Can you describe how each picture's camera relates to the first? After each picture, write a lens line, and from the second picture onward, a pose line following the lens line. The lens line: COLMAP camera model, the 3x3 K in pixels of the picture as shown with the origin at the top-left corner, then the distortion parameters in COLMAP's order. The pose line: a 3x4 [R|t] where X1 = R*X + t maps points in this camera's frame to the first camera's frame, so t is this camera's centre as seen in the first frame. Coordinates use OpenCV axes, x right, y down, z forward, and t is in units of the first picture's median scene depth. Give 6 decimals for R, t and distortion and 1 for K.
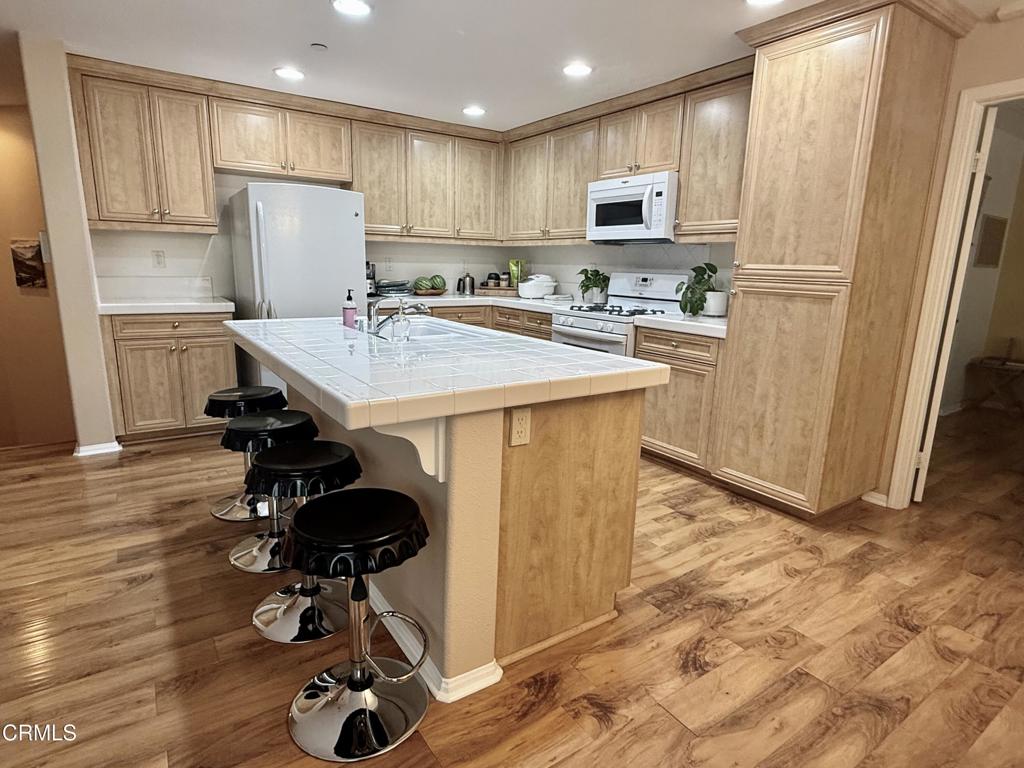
lens RADIAL K [[561.2, 0, 510.6], [0, 561.2, 384.6], [0, 0, 1]] dist [0.002293, -0.001061]
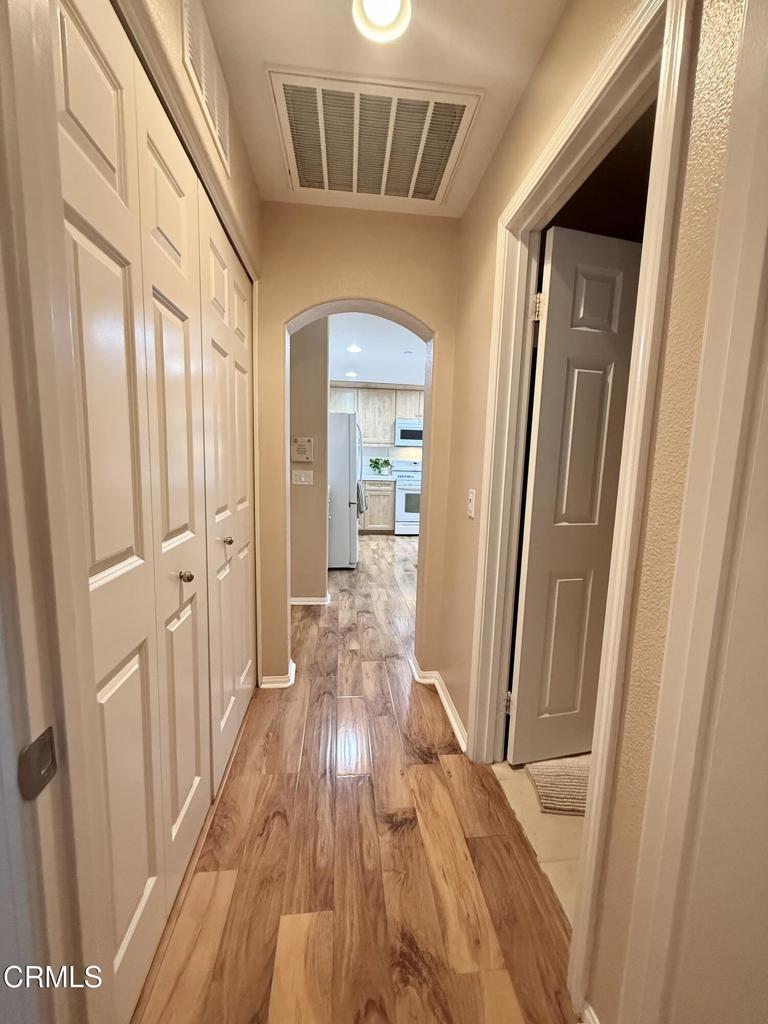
lens RADIAL K [[410.5, 0, 384.0], [0, 410.5, 512.0], [0, 0, 1]] dist [0.000258, -0.000073]
pose [[0.475719, -0.128109, 0.870218, -1.565001], [0.172657, 0.983690, 0.050429, -0.117428], [-0.862486, 0.126259, 0.490079, 0.383173]]
